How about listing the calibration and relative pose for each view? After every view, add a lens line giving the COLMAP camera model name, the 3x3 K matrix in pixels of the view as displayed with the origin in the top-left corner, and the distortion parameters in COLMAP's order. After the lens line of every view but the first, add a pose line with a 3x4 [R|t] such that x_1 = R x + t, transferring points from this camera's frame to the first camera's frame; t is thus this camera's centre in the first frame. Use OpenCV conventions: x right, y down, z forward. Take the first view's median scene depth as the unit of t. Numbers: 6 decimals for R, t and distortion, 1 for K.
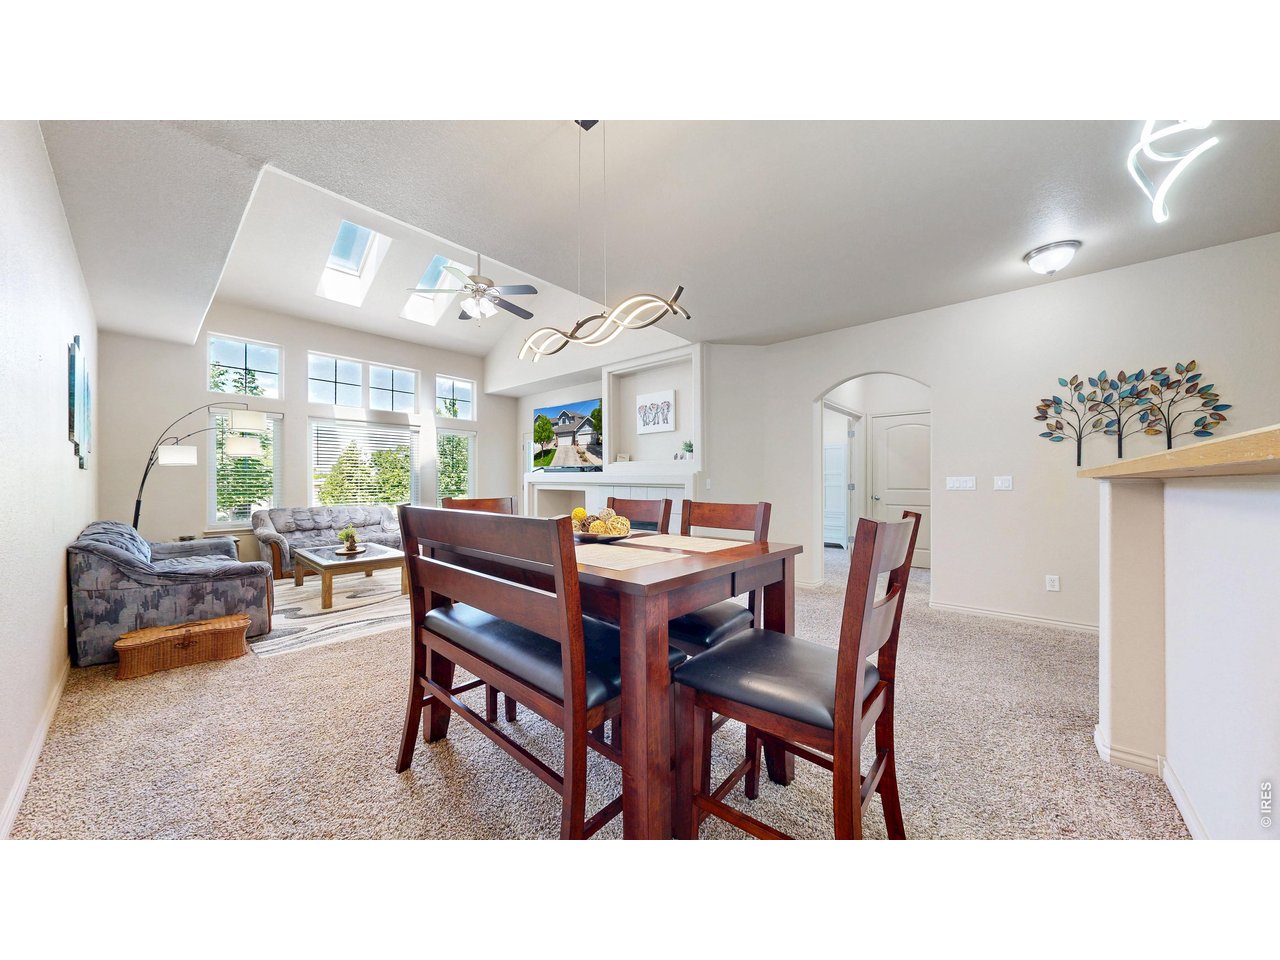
lens RADIAL K [[440.3, 0, 639.1], [0, 440.3, 481.0], [0, 0, 1]] dist [-0.001140, -0.000320]
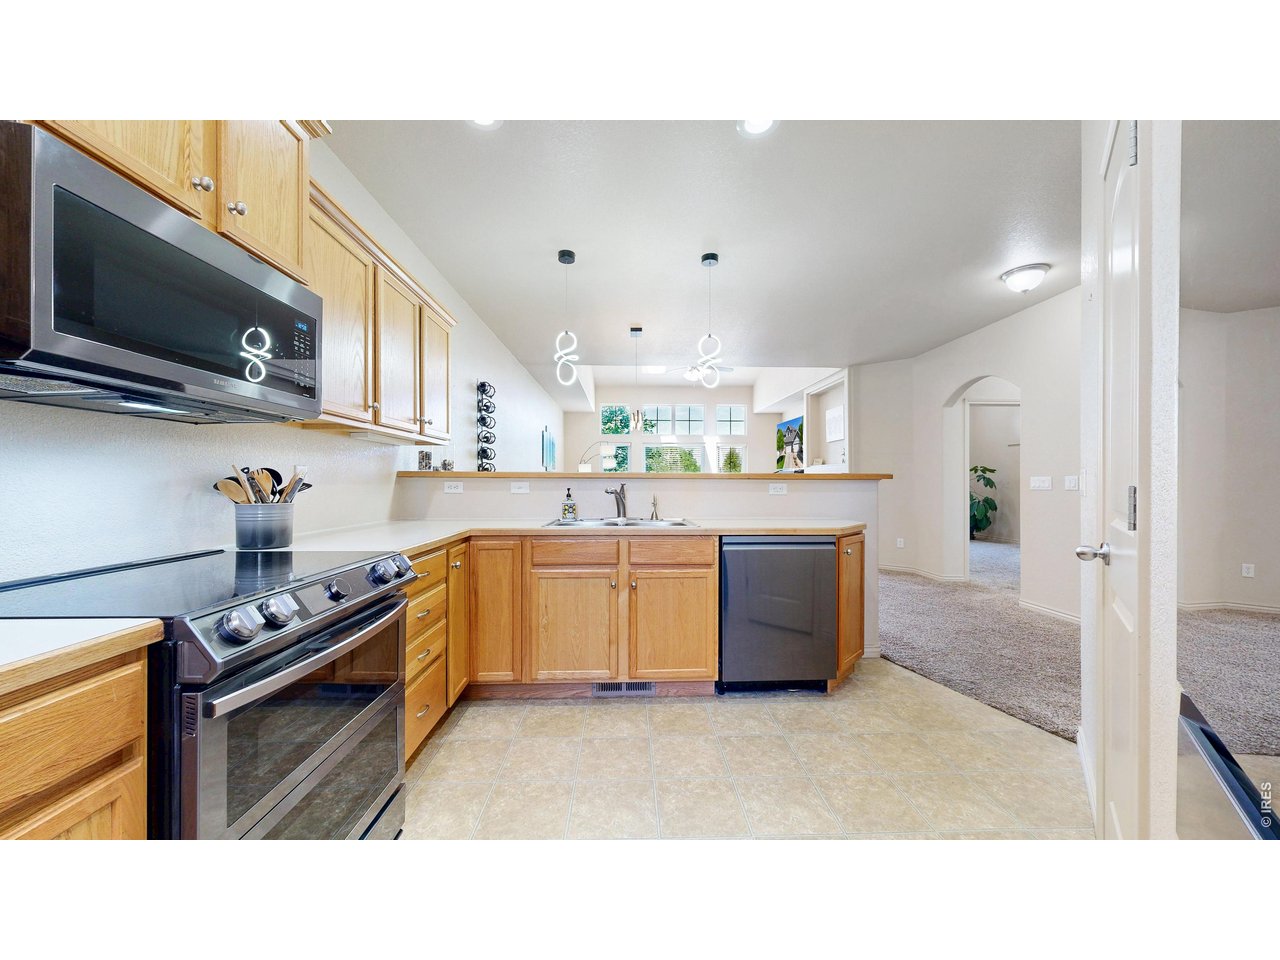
lens RADIAL K [[463.8, 0, 641.3], [0, 463.8, 480.2], [0, 0, 1]] dist [-0.002232, -0.000420]
pose [[0.687964, -0.001422, -0.725744, 0.572388], [0.000877, 0.999999, -0.001127, -0.000330], [0.725744, 0.000139, 0.687964, -0.253807]]
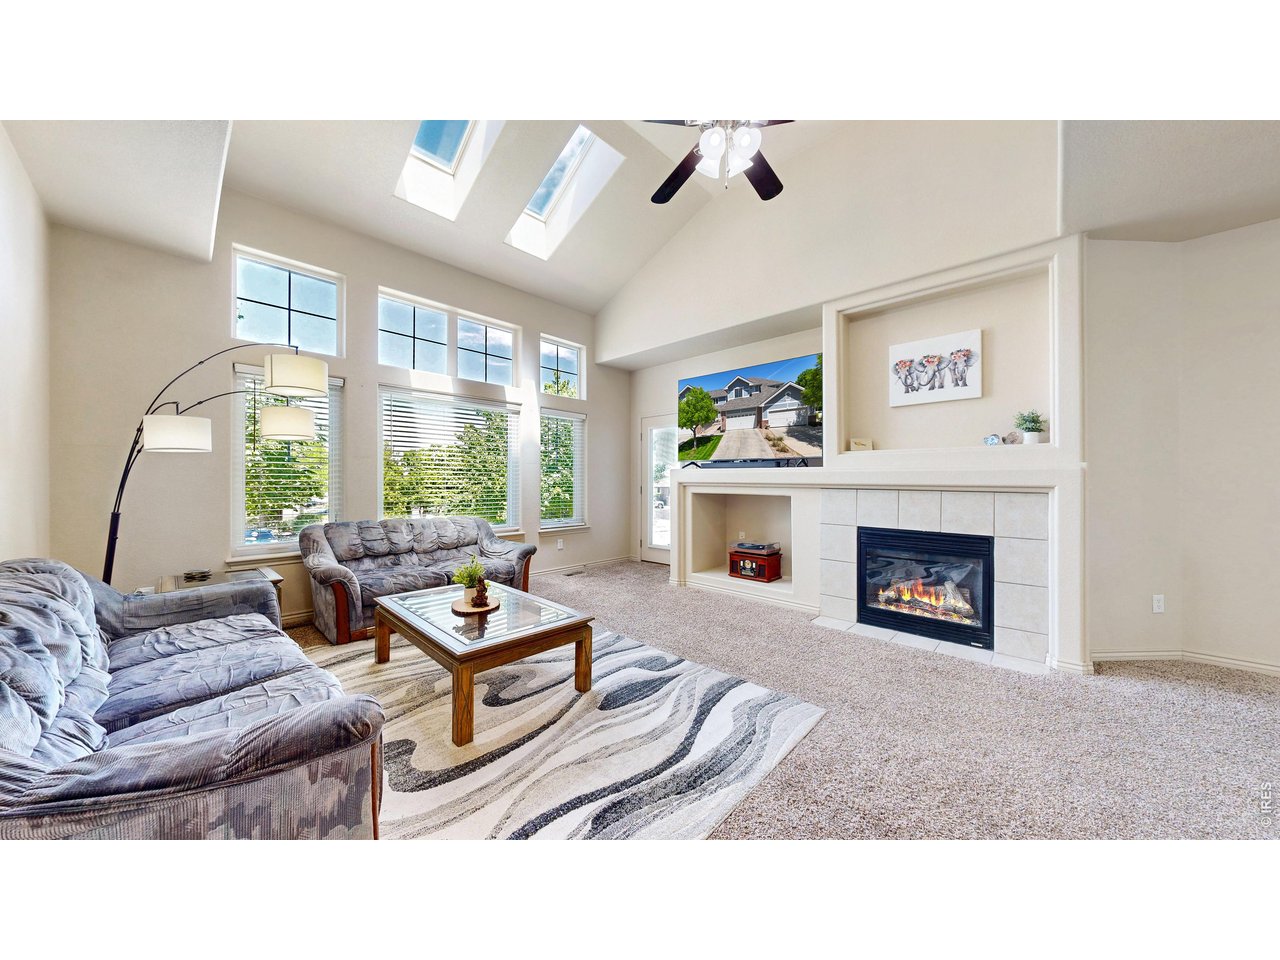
lens RADIAL K [[447.9, 0, 648.6], [0, 447.9, 480.5], [0, 0, 1]] dist [-0.000305, 0.000376]
pose [[0.999372, 0.000536, -0.035430, -0.322431], [-0.000595, 0.999998, -0.001635, 0.000716], [0.035429, 0.001655, 0.999371, 0.338607]]
